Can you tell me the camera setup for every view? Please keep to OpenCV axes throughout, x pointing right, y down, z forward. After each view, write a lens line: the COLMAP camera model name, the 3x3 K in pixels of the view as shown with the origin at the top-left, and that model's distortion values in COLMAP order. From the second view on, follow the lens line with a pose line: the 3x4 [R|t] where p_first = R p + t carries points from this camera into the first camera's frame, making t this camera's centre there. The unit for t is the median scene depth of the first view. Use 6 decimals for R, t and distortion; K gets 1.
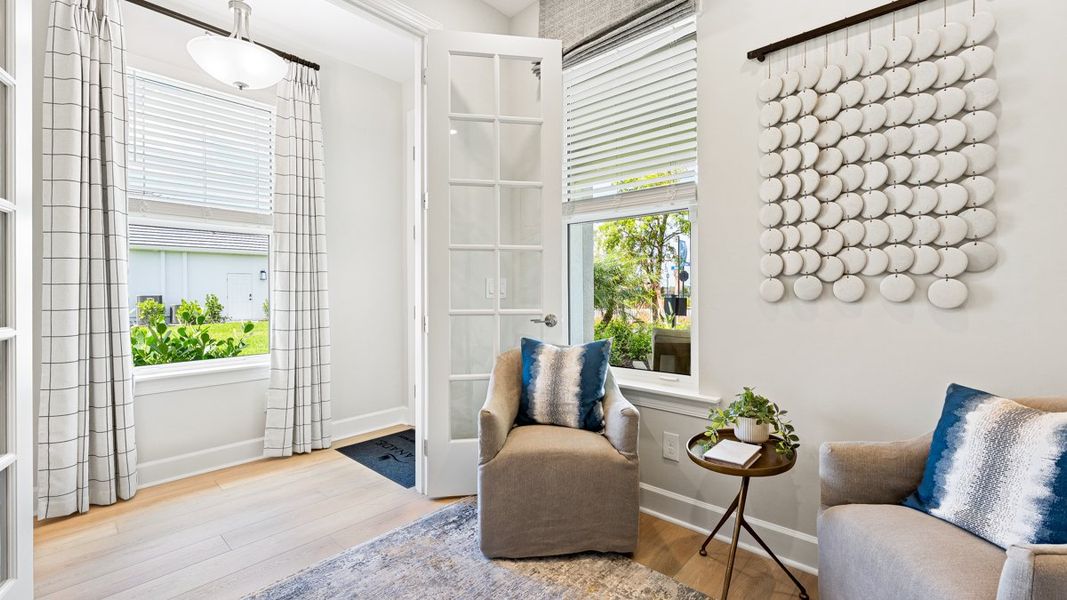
lens RADIAL K [[474.6, 0, 537.9], [0, 474.6, 298.8], [0, 0, 1]] dist [0.001275, 0.000315]
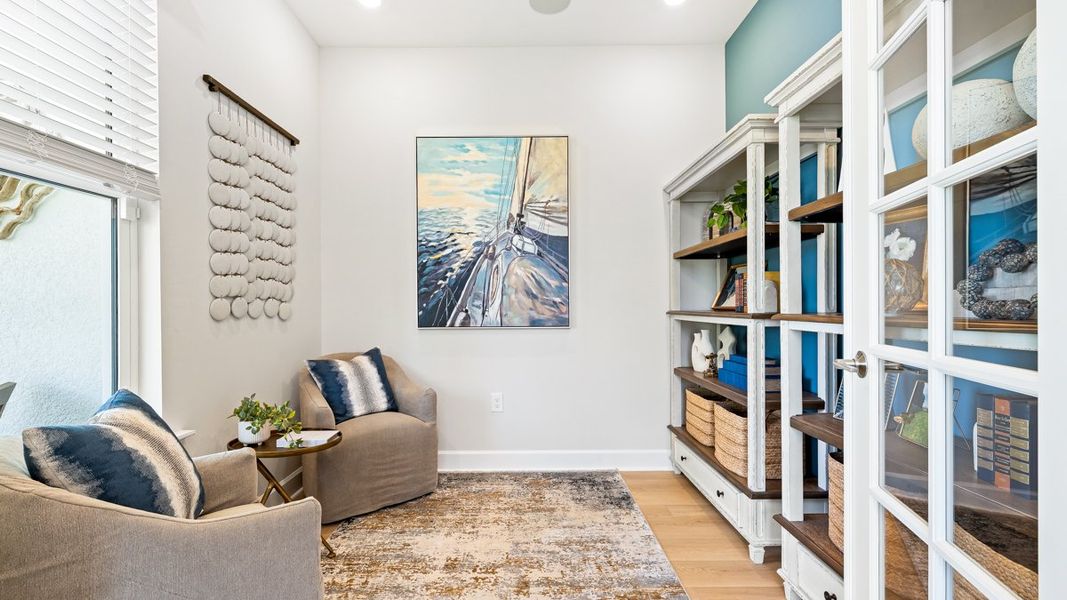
lens RADIAL K [[474.6, 0, 537.9], [0, 474.6, 298.8], [0, 0, 1]] dist [0.001275, 0.000315]
pose [[-0.719073, 0.005422, 0.694913, -0.878240], [-0.001434, 0.999956, -0.009285, -0.026136], [-0.694933, -0.007673, -0.719034, 1.376761]]
